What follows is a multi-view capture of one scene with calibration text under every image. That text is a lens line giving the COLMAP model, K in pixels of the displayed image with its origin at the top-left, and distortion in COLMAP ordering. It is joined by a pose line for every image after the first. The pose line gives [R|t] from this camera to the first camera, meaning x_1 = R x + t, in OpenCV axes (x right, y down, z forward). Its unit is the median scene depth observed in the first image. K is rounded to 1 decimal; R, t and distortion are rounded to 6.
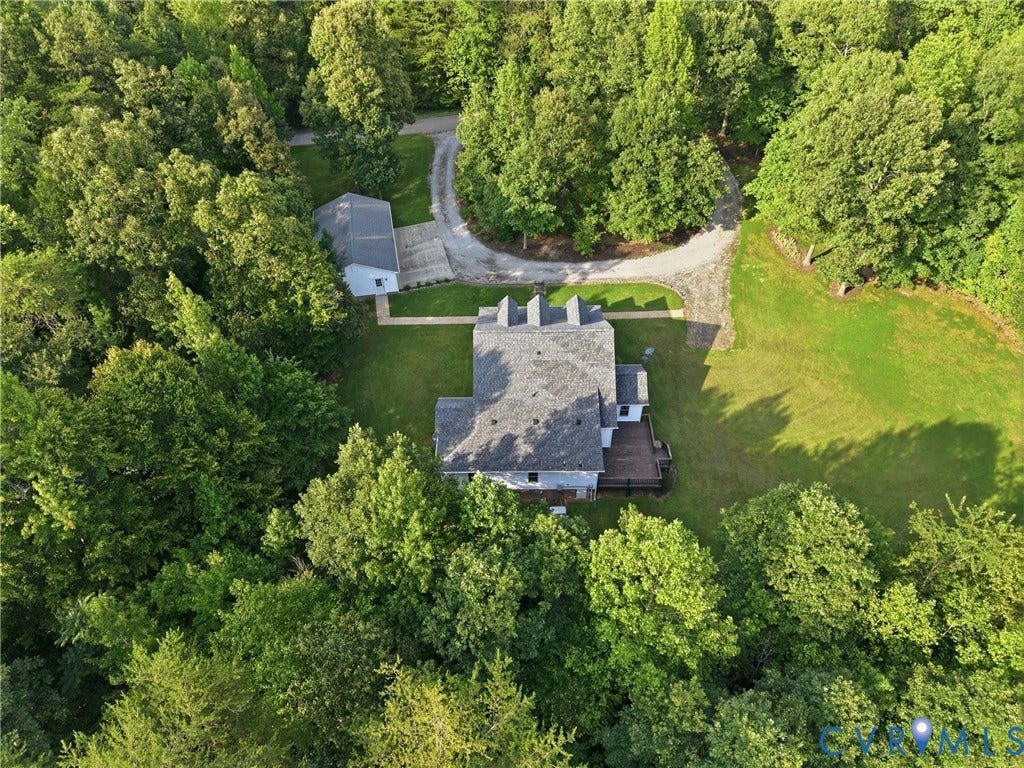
lens RADIAL K [[695.4, 0, 511.8], [0, 695.4, 390.2], [0, 0, 1]] dist [0.029185, -0.028301]
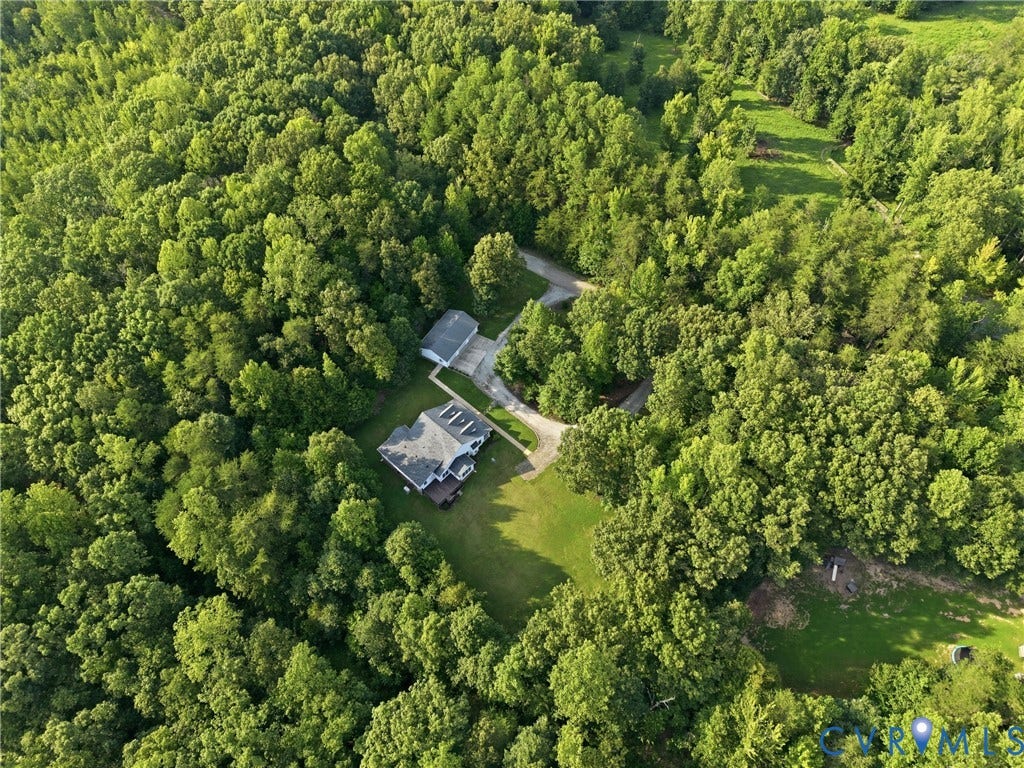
lens RADIAL K [[695.4, 0, 511.0], [0, 695.4, 378.2], [0, 0, 1]] dist [0.029185, -0.028301]
pose [[0.736940, 0.558683, -0.380517, 0.864147], [-0.496095, 0.829381, 0.256938, -0.801538], [0.459141, -0.000576, 0.888363, -0.880572]]
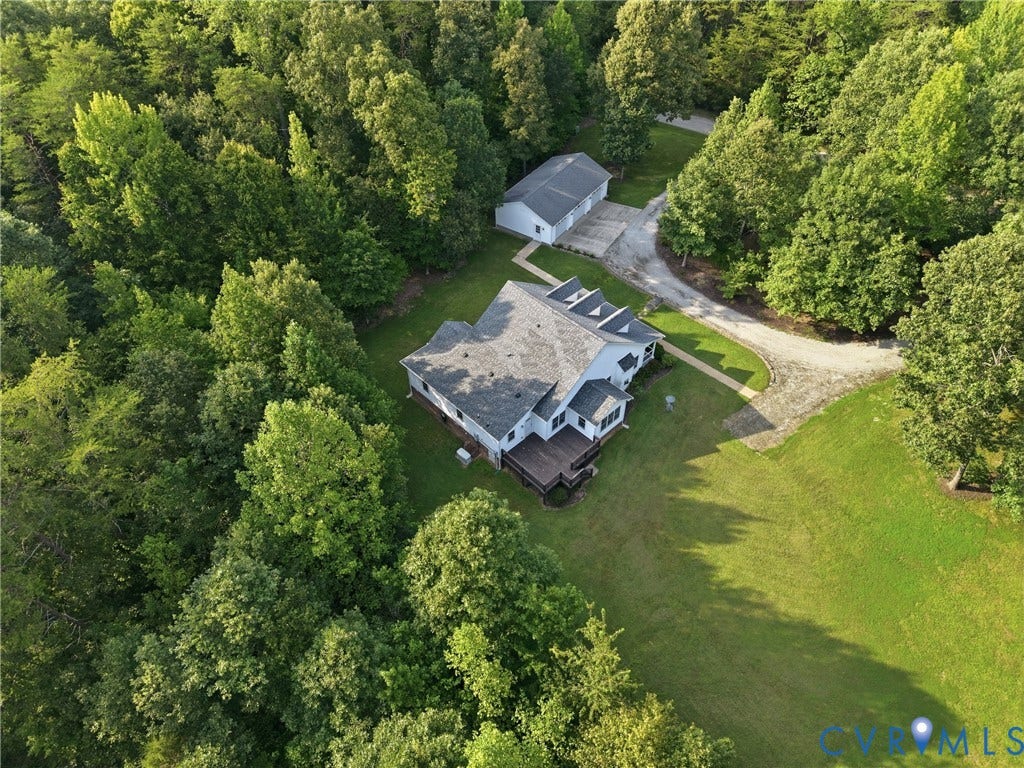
lens RADIAL K [[695.4, 0, 500.8], [0, 695.4, 384.4], [0, 0, 1]] dist [0.029185, -0.028301]
pose [[0.687251, 0.524123, -0.502973, 0.458962], [-0.525403, 0.836787, 0.154075, -0.088900], [0.501635, 0.158376, 0.850458, 0.073908]]
